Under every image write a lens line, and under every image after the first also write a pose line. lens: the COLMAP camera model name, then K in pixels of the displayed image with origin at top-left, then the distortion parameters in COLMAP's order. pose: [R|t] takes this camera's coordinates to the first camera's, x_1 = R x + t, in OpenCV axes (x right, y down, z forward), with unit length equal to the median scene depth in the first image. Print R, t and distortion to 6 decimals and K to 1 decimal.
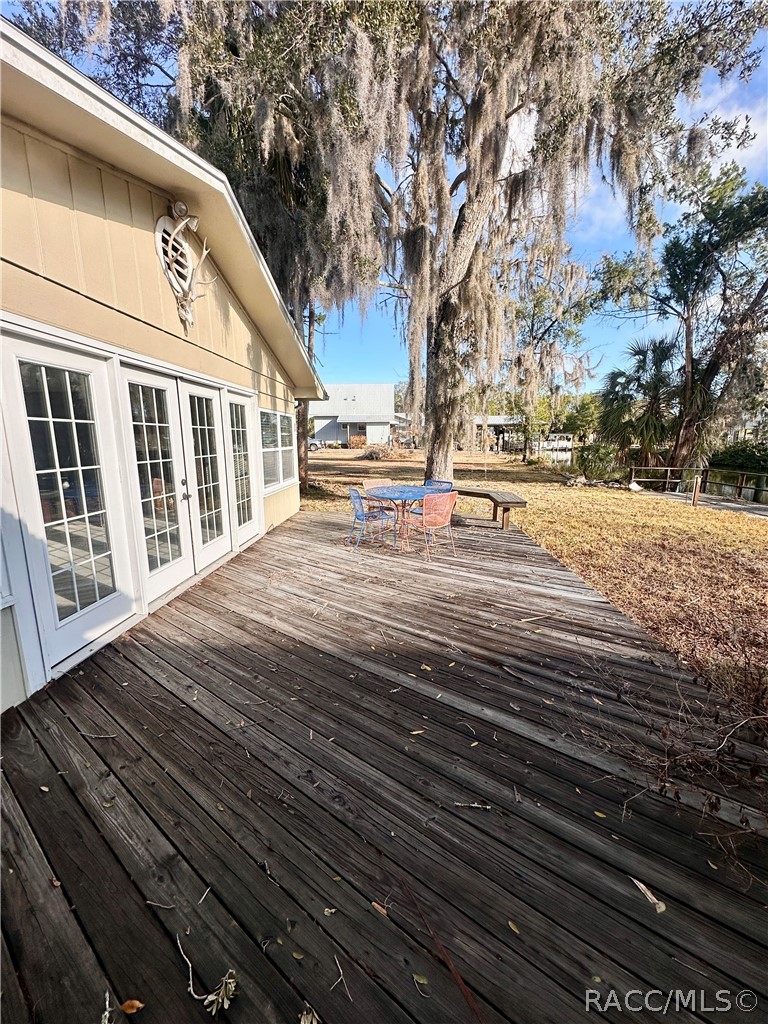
lens RADIAL K [[407.1, 0, 384.0], [0, 407.1, 512.0], [0, 0, 1]] dist [-0.001121, 0.000269]
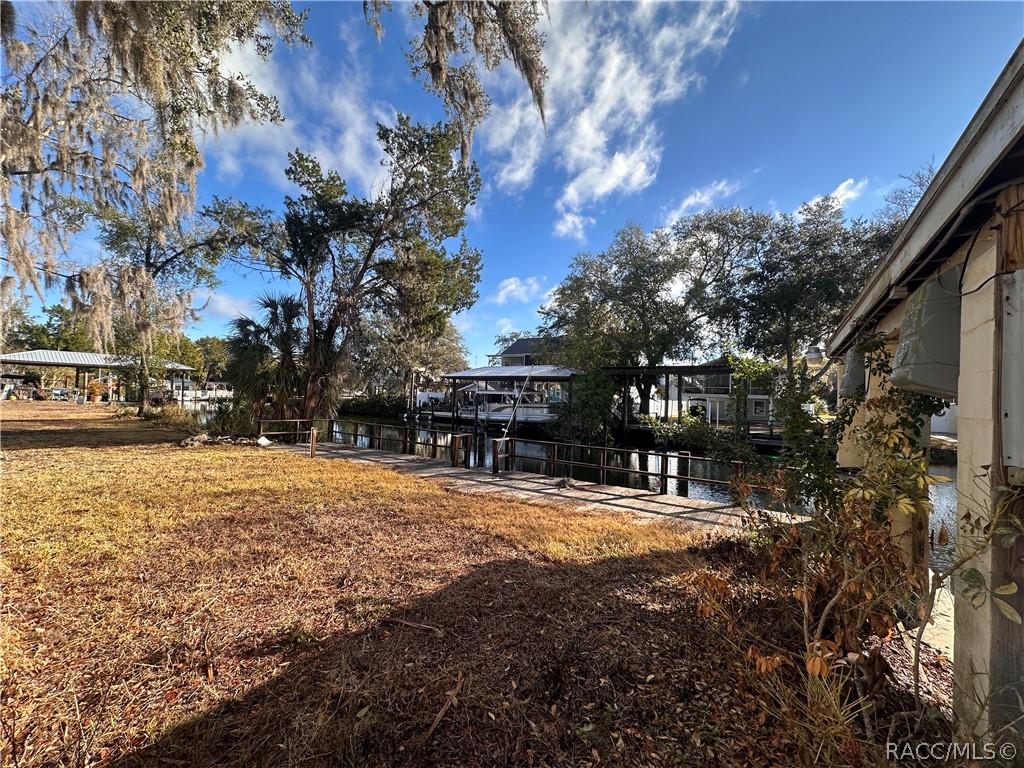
lens RADIAL K [[407.1, 0, 512.0], [0, 407.1, 384.0], [0, 0, 1]] dist [-0.001121, 0.000269]
pose [[0.529543, 0.040133, 0.847333, 0.115398], [0.121666, 0.984960, -0.122687, -0.007129], [-0.839512, 0.168059, 0.516696, 0.017378]]
